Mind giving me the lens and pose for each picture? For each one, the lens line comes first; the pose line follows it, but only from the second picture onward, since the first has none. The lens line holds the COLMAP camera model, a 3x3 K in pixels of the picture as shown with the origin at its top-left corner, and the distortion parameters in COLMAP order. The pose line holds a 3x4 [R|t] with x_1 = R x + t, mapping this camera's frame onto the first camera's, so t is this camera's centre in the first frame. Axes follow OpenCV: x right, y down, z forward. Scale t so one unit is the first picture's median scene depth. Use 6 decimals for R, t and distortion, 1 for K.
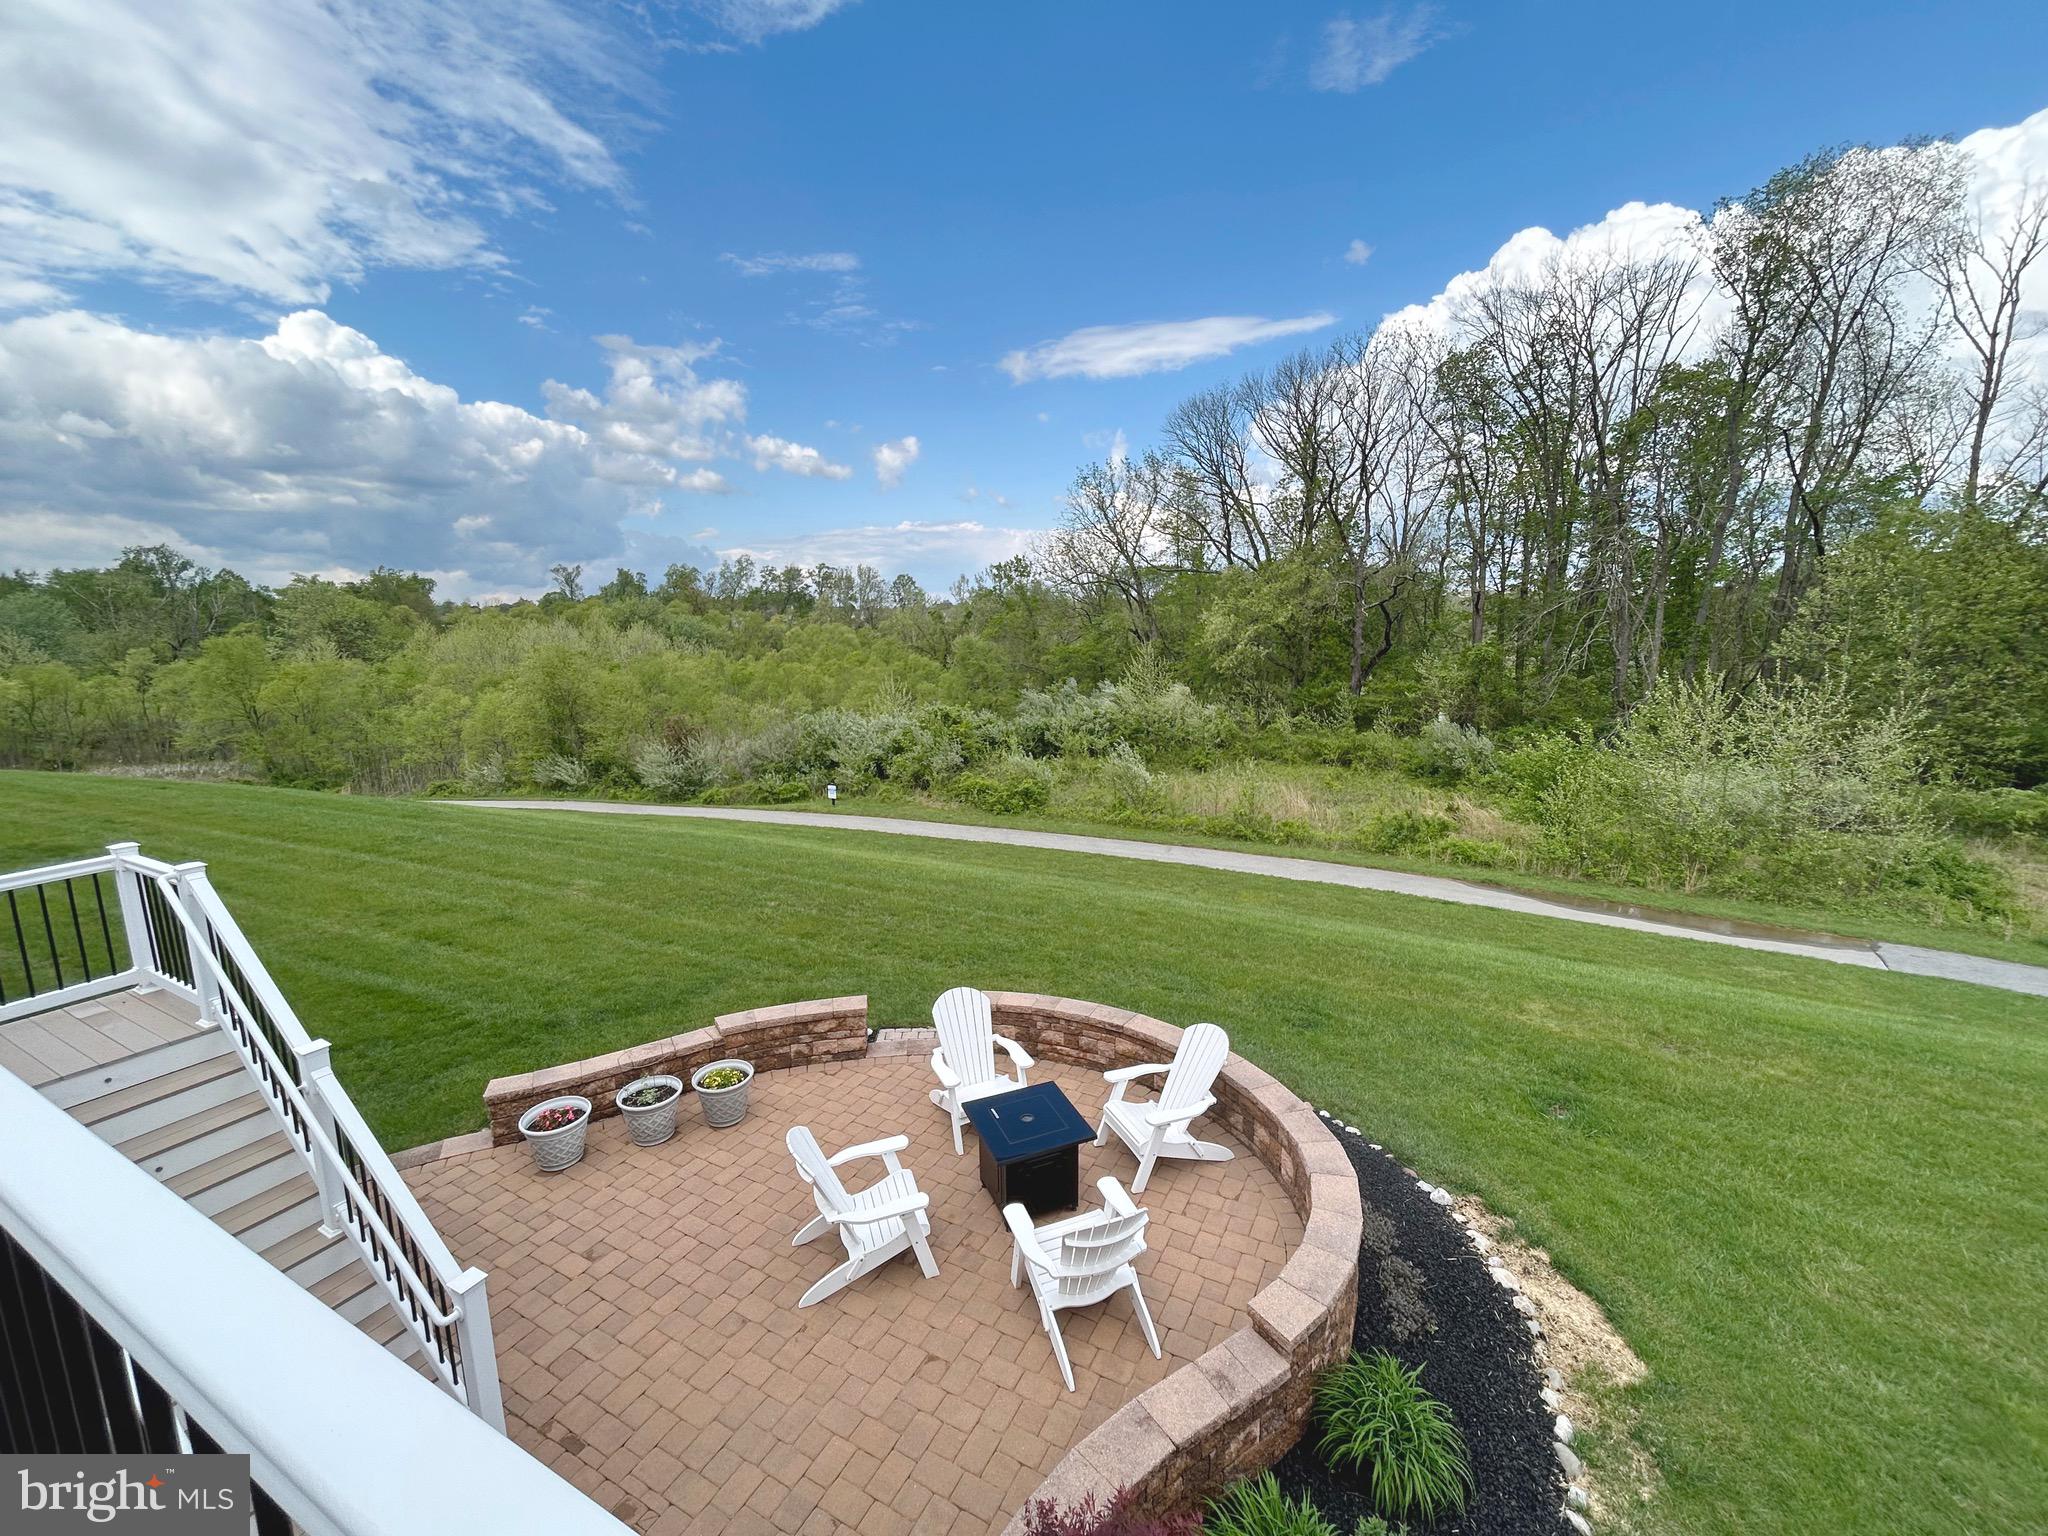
lens RADIAL K [[830.1, 0, 1025.0], [0, 830.1, 765.3], [0, 0, 1]] dist [-0.002157, 0.001449]
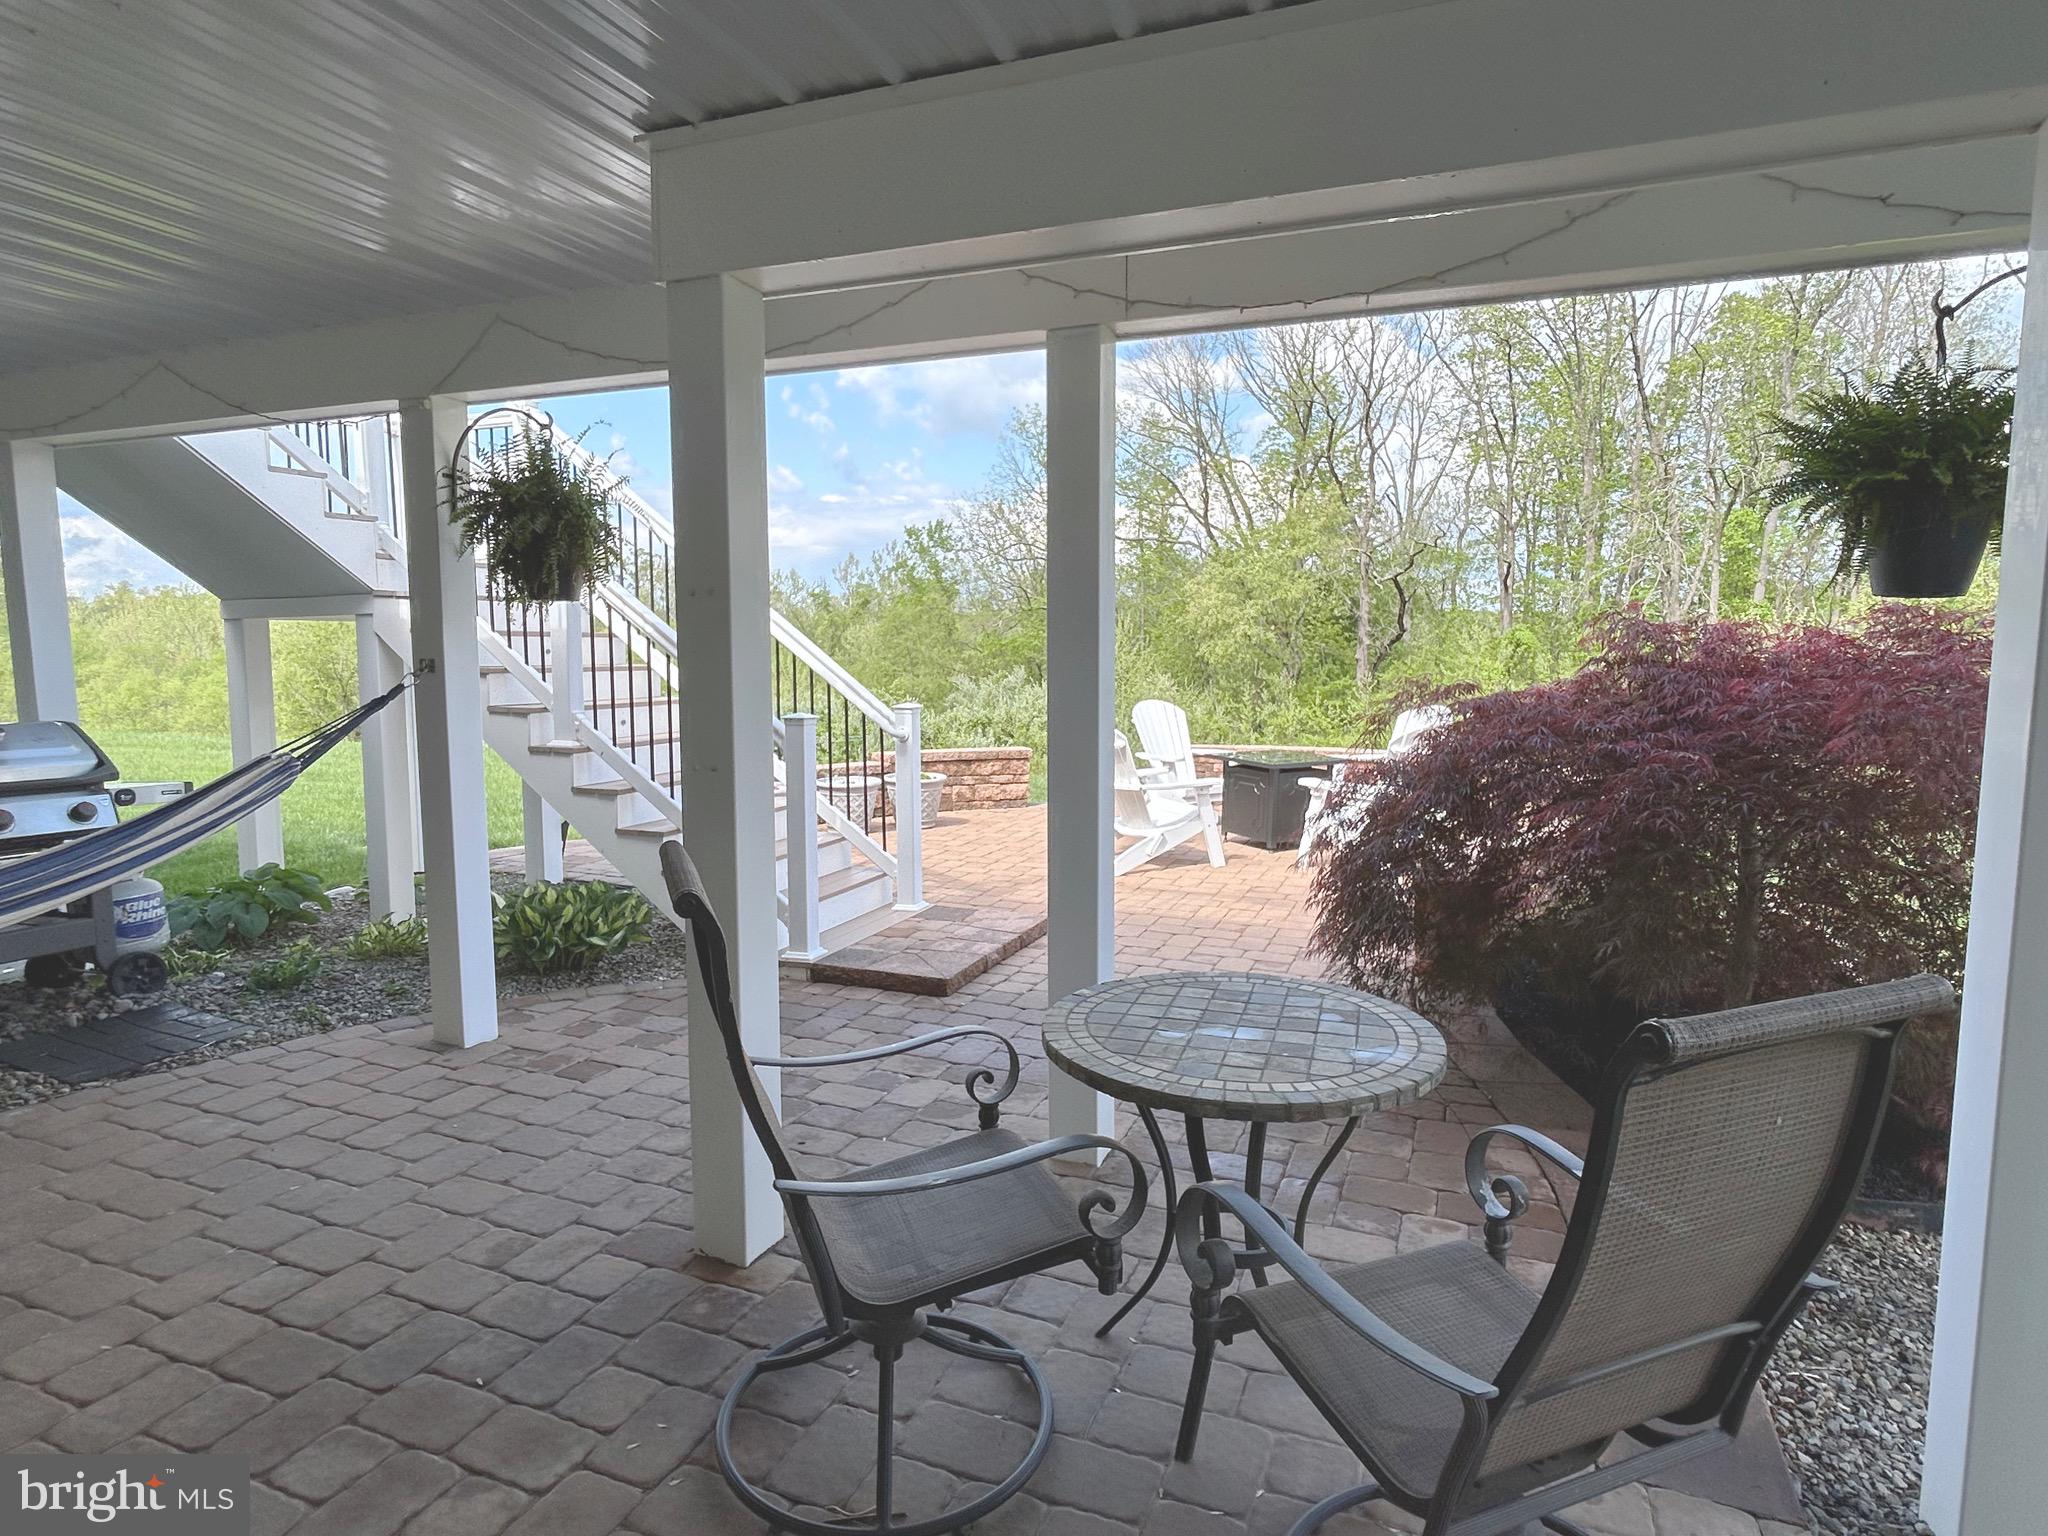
lens RADIAL K [[1114.2, 0, 1036.2], [0, 1114.2, 775.3], [0, 0, 1]] dist [-0.006766, 0.003078]
pose [[0.993076, 0.002528, 0.117443, -0.057461], [0.003968, 0.998476, -0.055047, 0.067466], [-0.117404, 0.055132, 0.991553, -0.037806]]
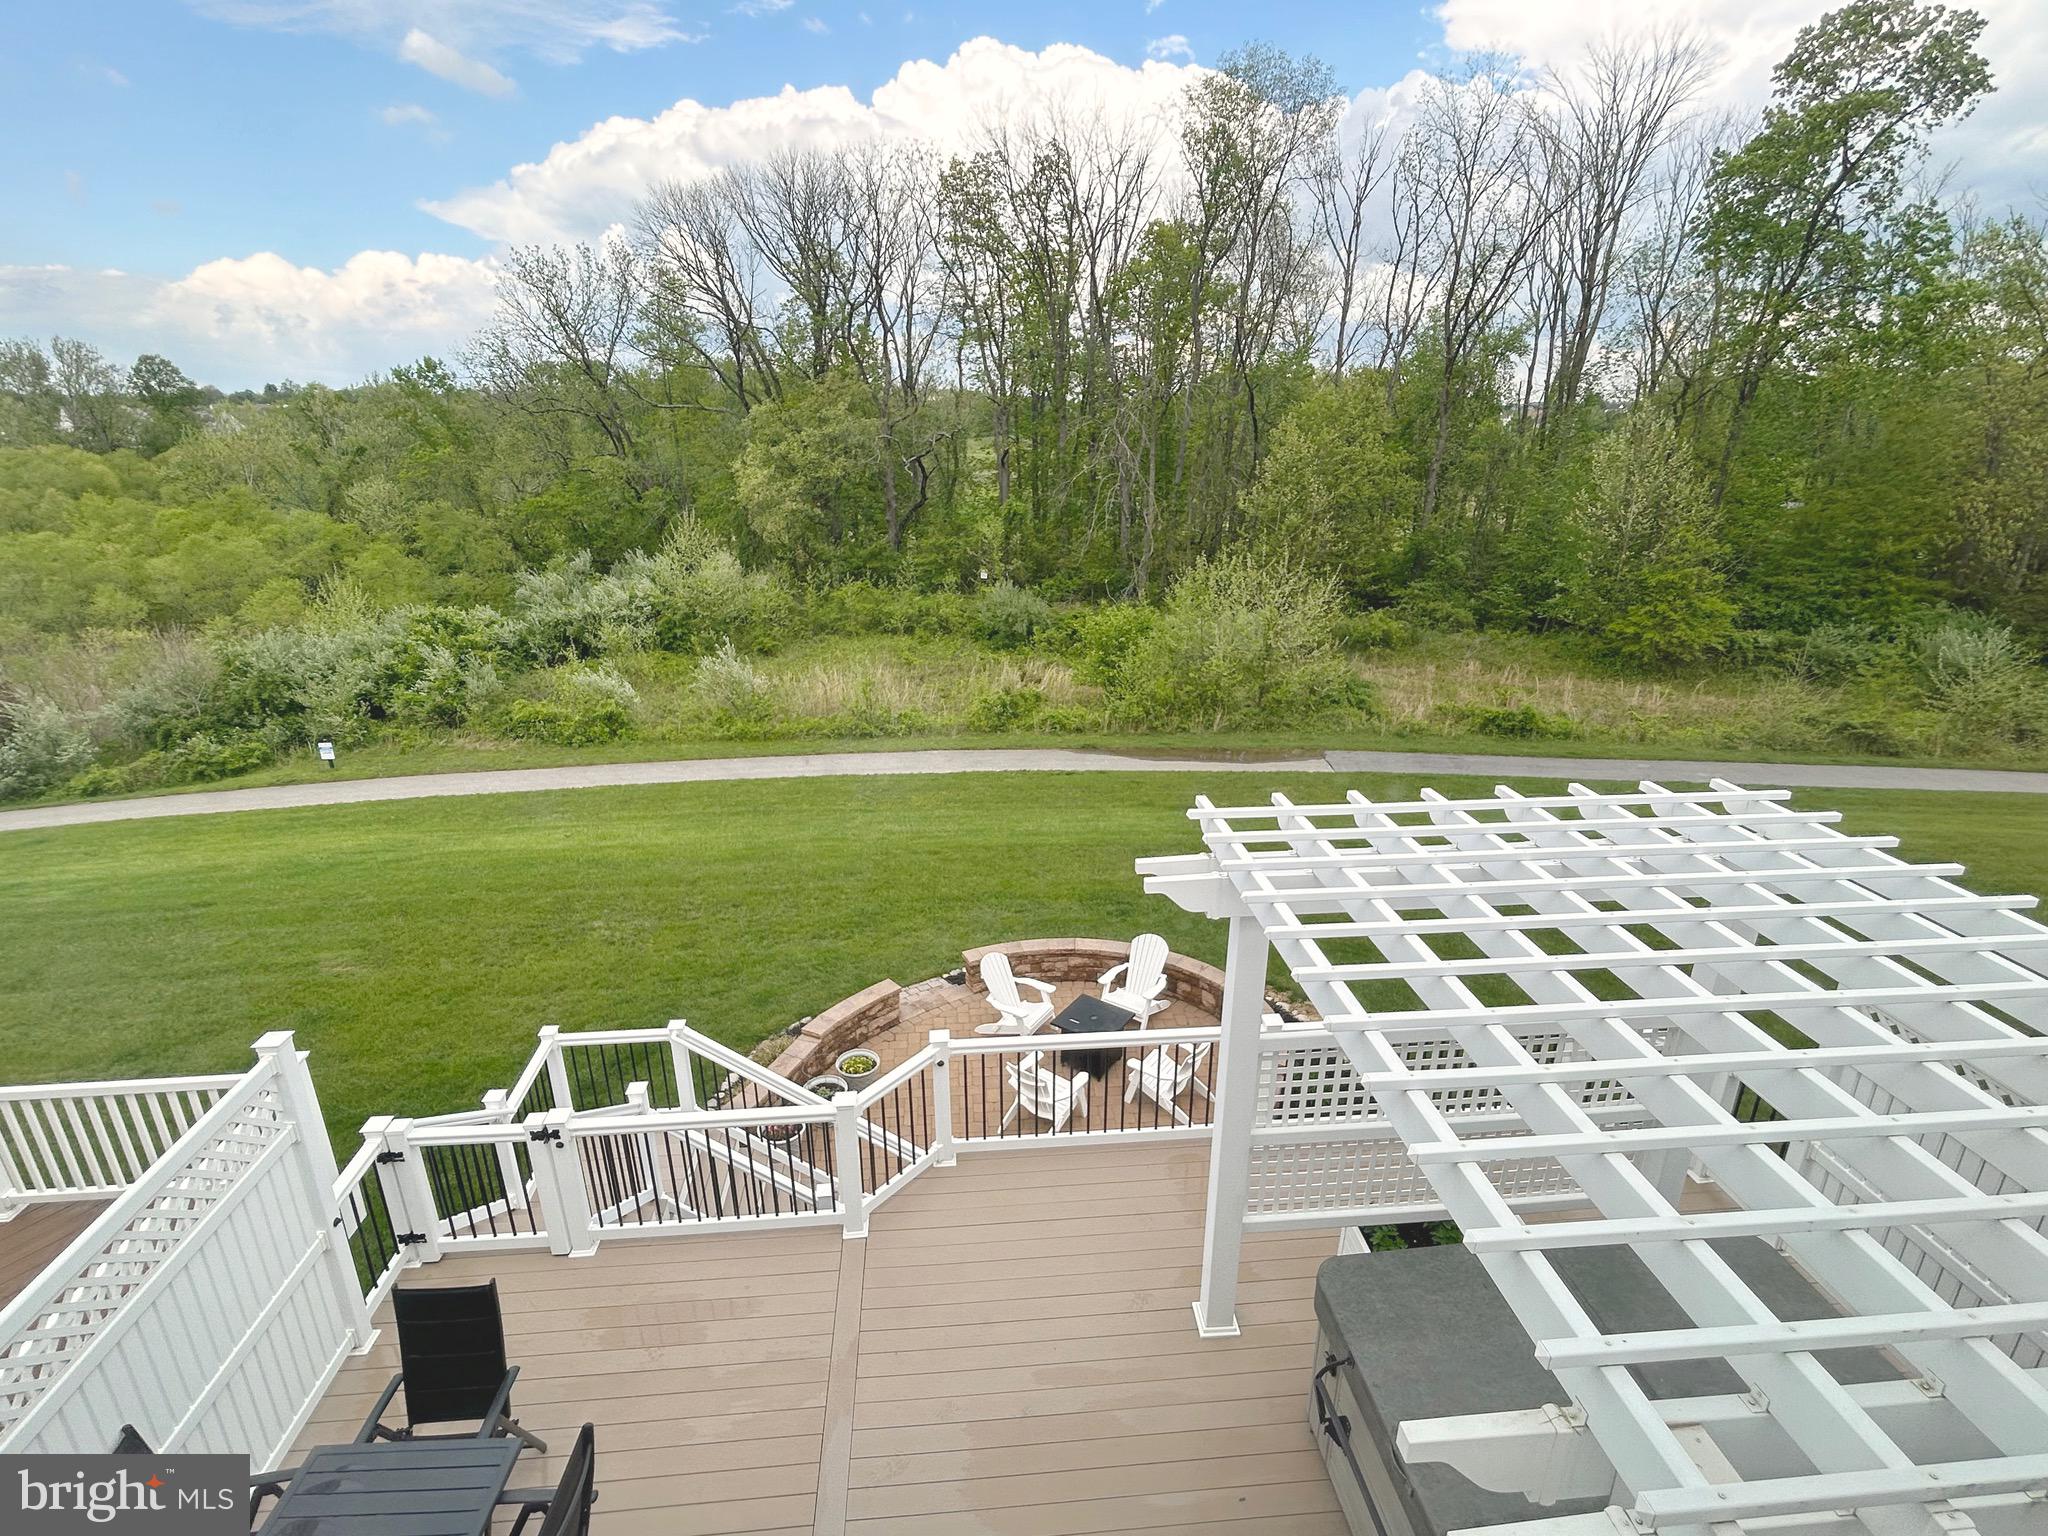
lens RADIAL K [[980.8, 0, 1022.6], [0, 980.8, 766.1], [0, 0, 1]] dist [-0.000780, -0.001408]
pose [[0.839445, -0.171567, 0.515652, -0.135284], [0.082988, 0.978199, 0.190367, -0.059012], [-0.537071, -0.117010, 0.835382, -0.066222]]
